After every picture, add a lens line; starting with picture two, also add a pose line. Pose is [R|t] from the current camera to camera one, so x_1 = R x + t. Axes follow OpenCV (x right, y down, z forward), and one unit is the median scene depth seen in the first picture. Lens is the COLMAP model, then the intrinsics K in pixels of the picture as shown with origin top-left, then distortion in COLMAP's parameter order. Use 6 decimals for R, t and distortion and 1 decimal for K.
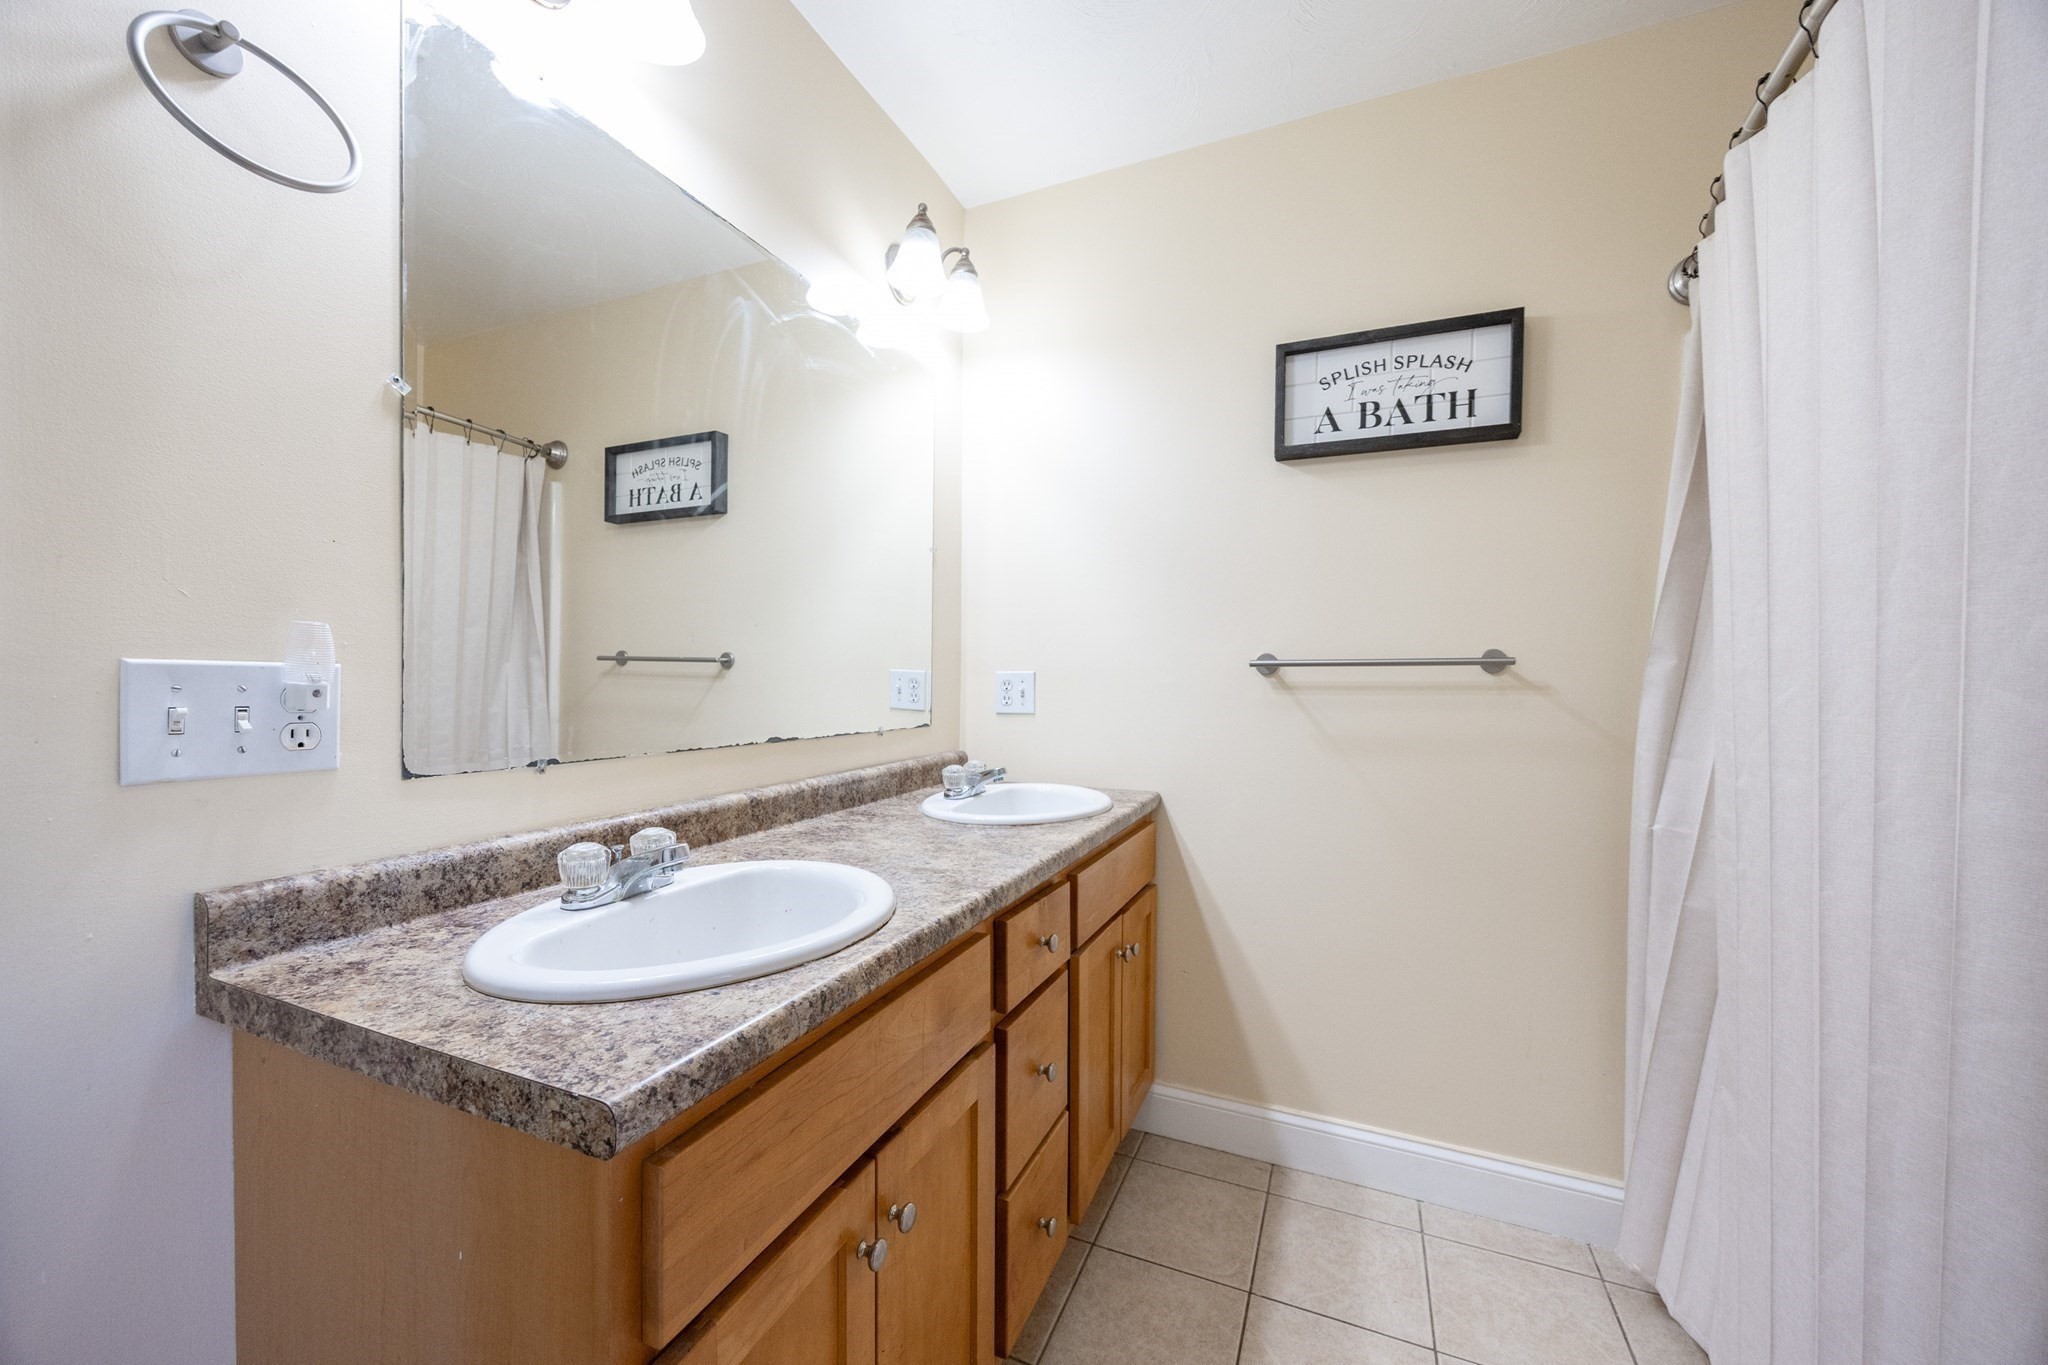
lens RADIAL K [[796.4, 0, 1017.5], [0, 796.4, 686.4], [0, 0, 1]] dist [-0.001005, 0.000048]
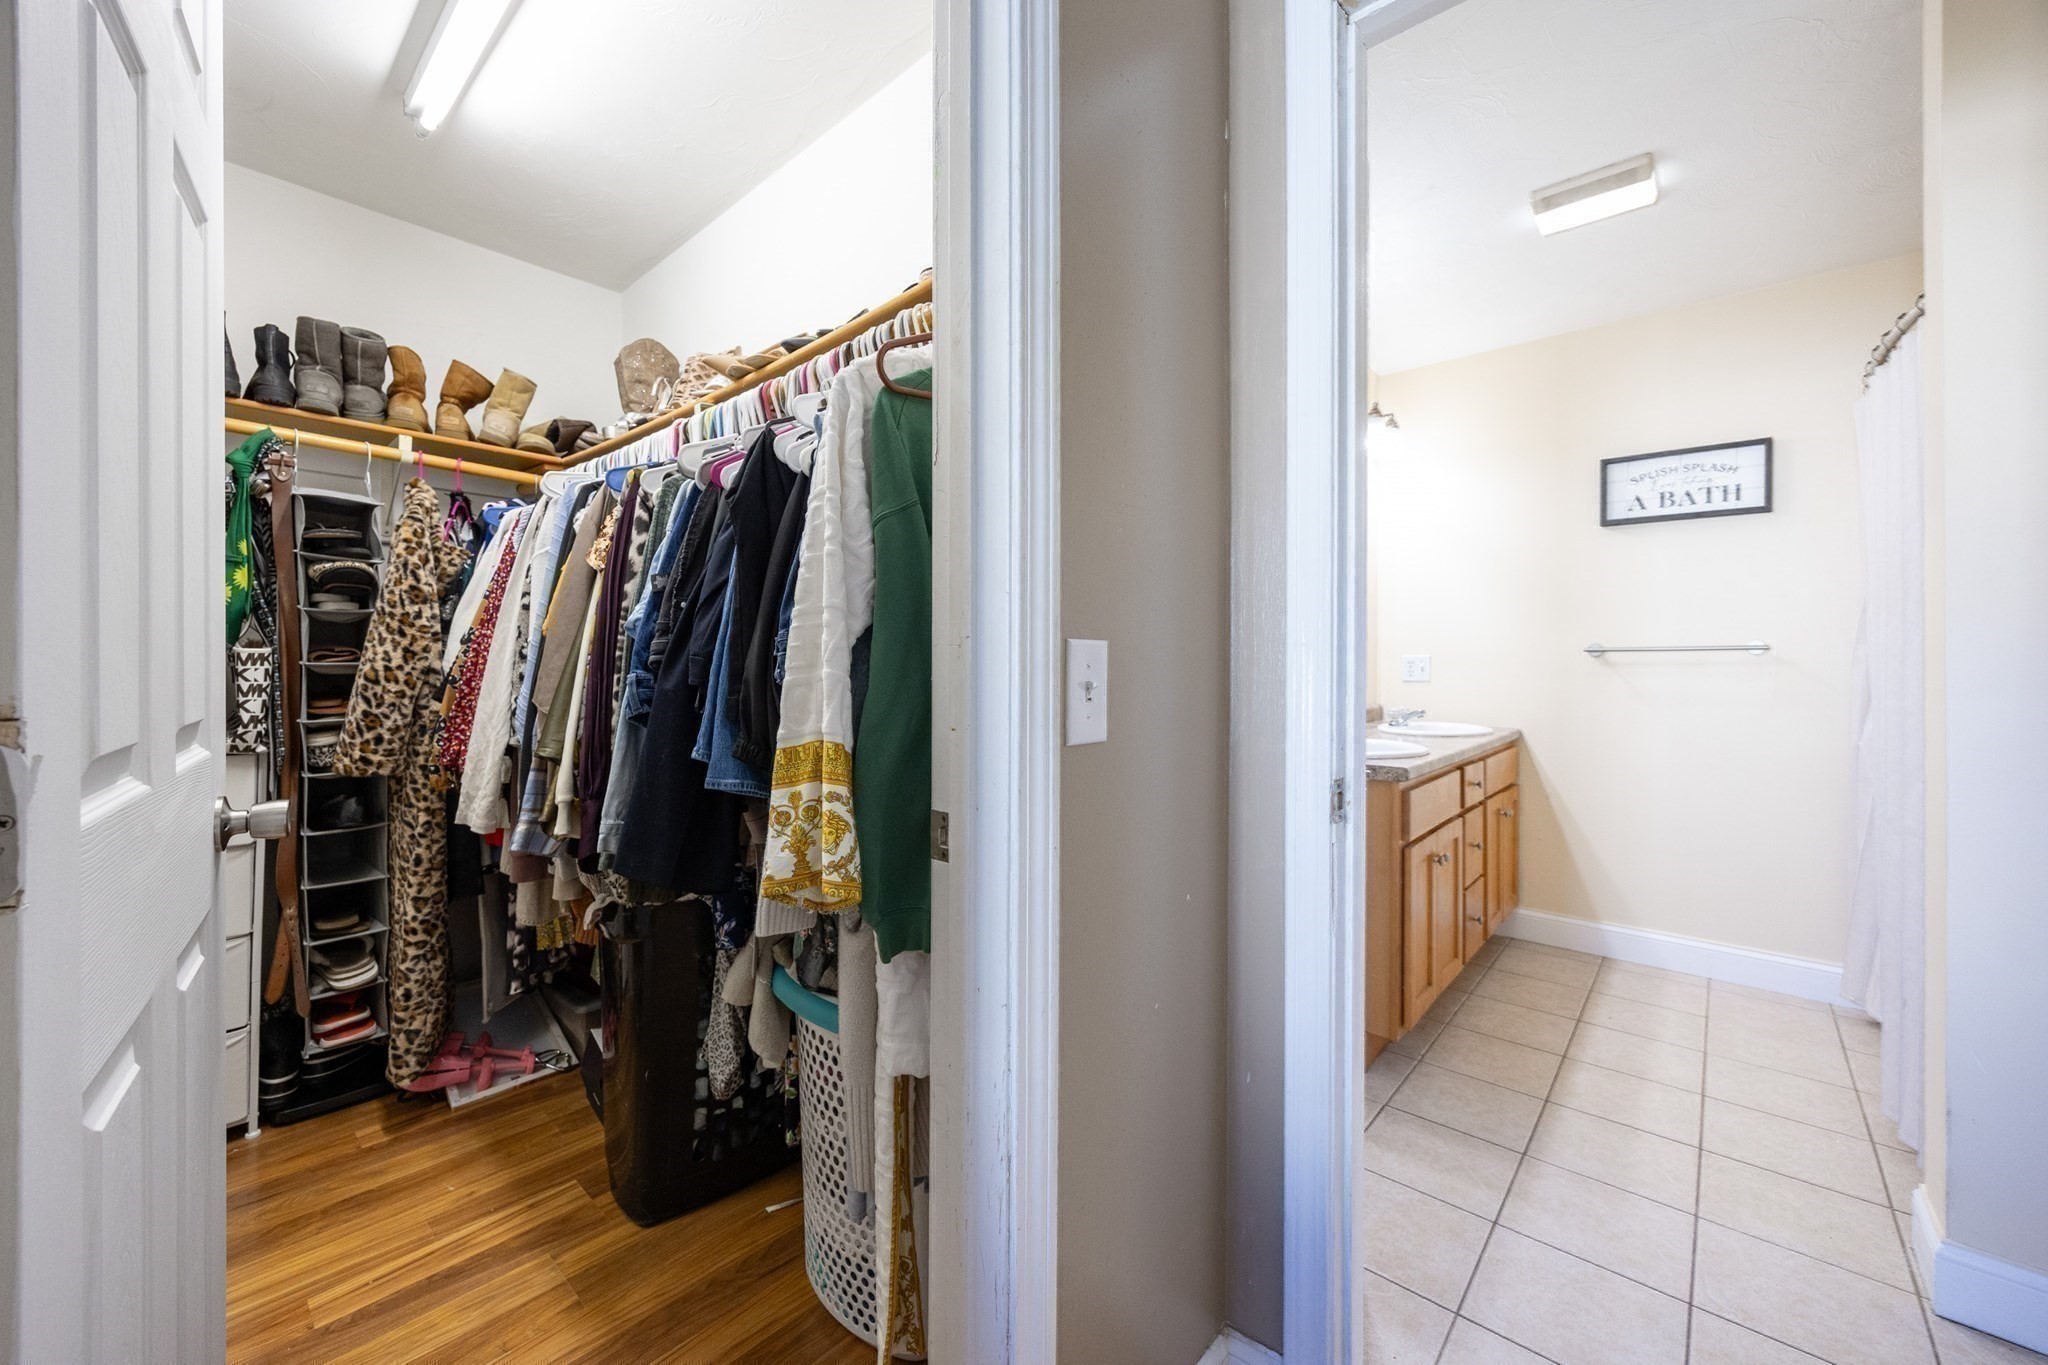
lens RADIAL K [[796.4, 0, 1027.2], [0, 796.4, 660.8], [0, 0, 1]] dist [-0.001005, 0.000048]
pose [[0.953118, -0.007502, -0.302507, -0.330487], [0.005272, 0.999953, -0.008187, 0.000922], [0.302554, 0.006208, 0.953112, -0.988754]]
